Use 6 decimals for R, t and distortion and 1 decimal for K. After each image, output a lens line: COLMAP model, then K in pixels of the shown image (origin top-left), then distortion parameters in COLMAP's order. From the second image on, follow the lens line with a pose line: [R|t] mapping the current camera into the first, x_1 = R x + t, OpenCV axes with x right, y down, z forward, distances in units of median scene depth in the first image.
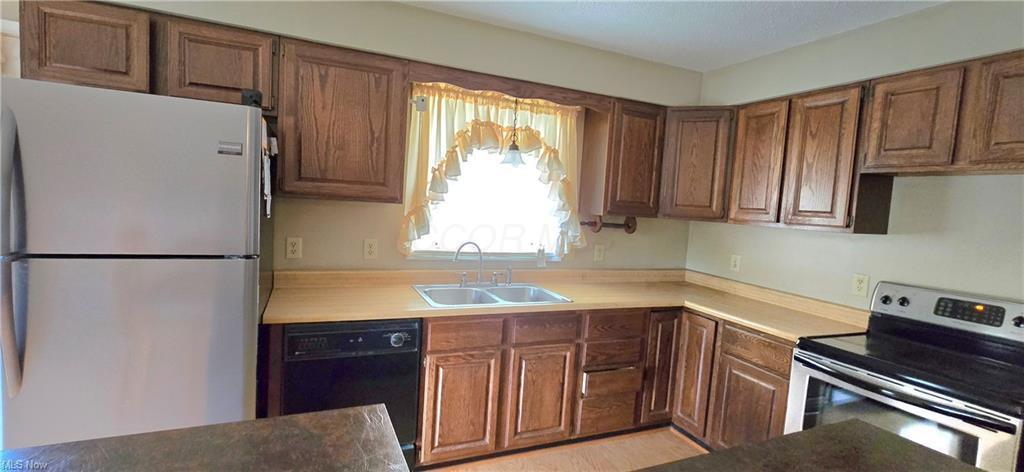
lens RADIAL K [[452.4, 0, 509.2], [0, 452.4, 238.7], [0, 0, 1]] dist [-0.004323, 0.001183]
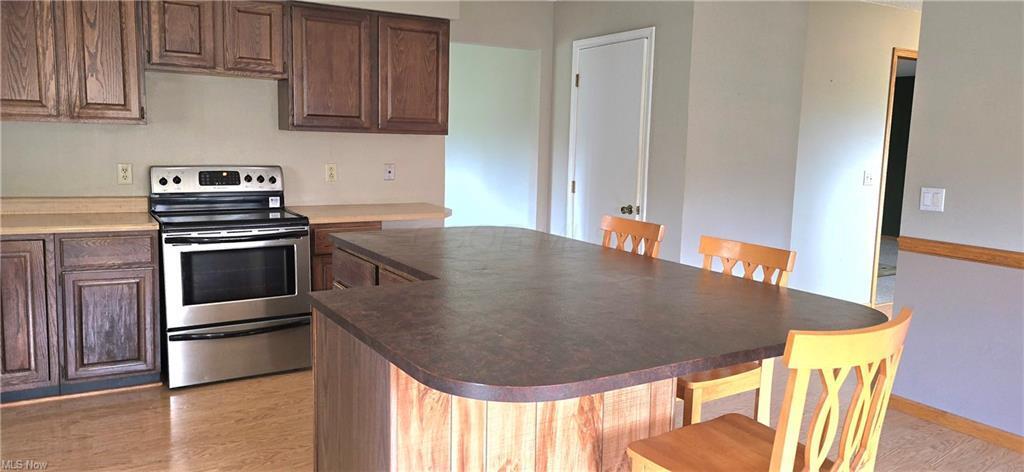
lens RADIAL K [[704.6, 0, 517.6], [0, 704.6, 236.6], [0, 0, 1]] dist [0.011931, -0.013650]
pose [[-0.130340, -0.201733, 0.970729, -0.958869], [0.044314, 0.976918, 0.208969, -0.057436], [-0.990479, 0.070254, -0.118392, 0.296190]]
